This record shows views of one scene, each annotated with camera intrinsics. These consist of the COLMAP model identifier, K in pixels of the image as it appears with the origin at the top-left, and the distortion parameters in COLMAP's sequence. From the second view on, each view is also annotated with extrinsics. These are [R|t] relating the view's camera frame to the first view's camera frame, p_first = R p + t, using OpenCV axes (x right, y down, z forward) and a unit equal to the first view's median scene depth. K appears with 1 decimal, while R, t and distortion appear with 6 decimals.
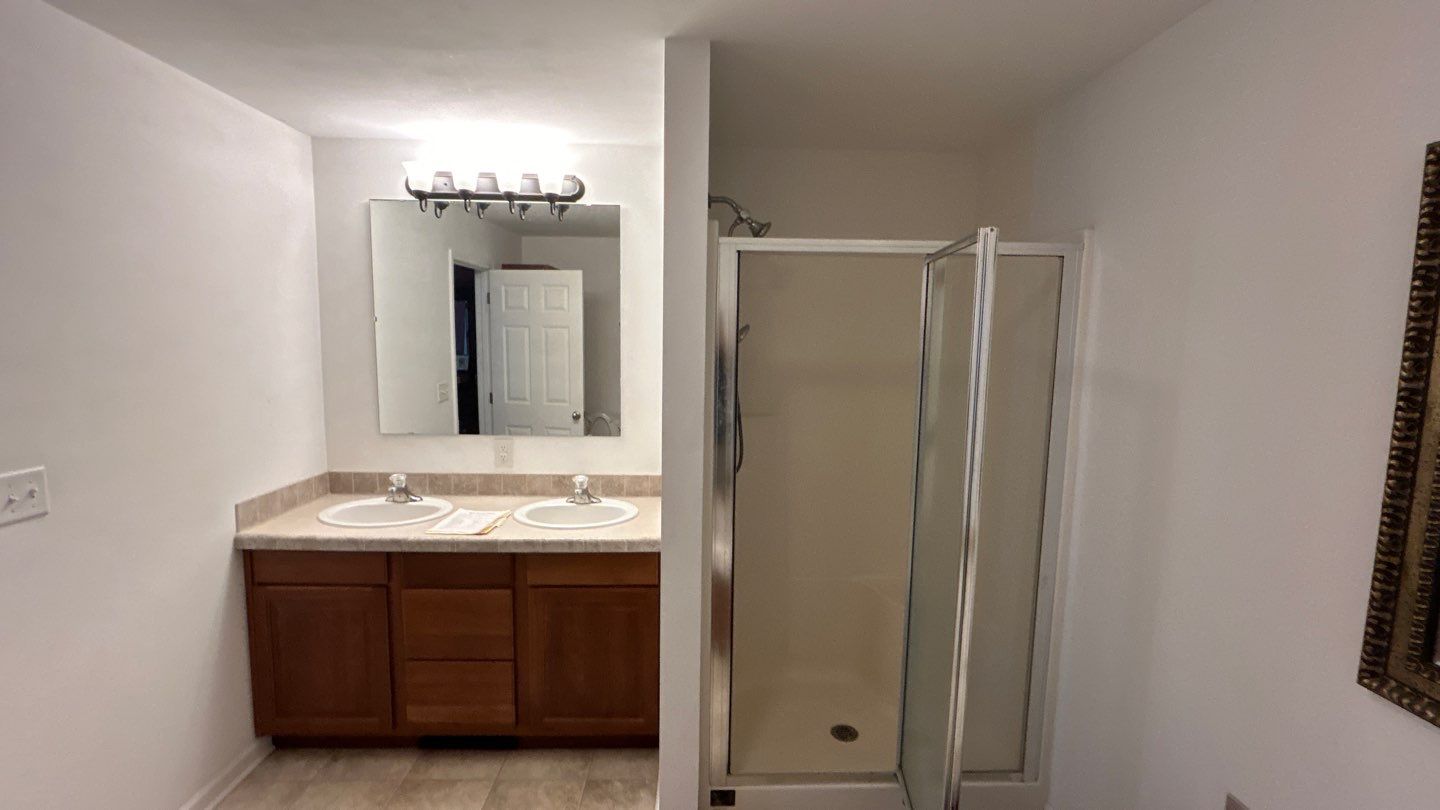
lens RADIAL K [[636.3, 0, 719.7], [0, 636.3, 402.8], [0, 0, 1]] dist [-0.003407, 0.004910]
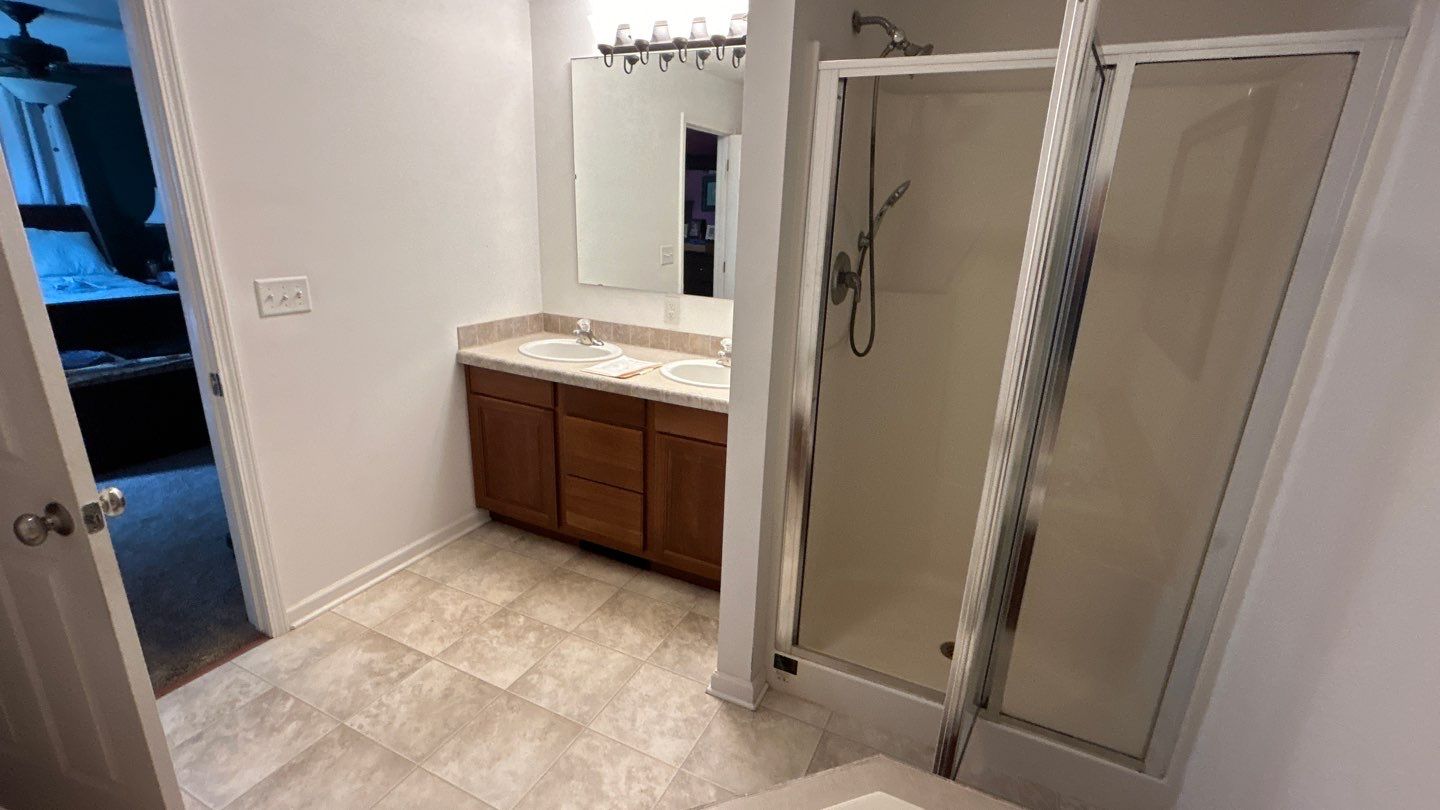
lens RADIAL K [[636.3, 0, 719.7], [0, 636.3, 402.8], [0, 0, 1]] dist [-0.003407, 0.004910]
pose [[0.887027, 0.152758, -0.435717, 0.256840], [-0.073787, 0.978456, 0.192822, 0.024248], [0.455784, -0.138888, 0.879188, 0.107233]]
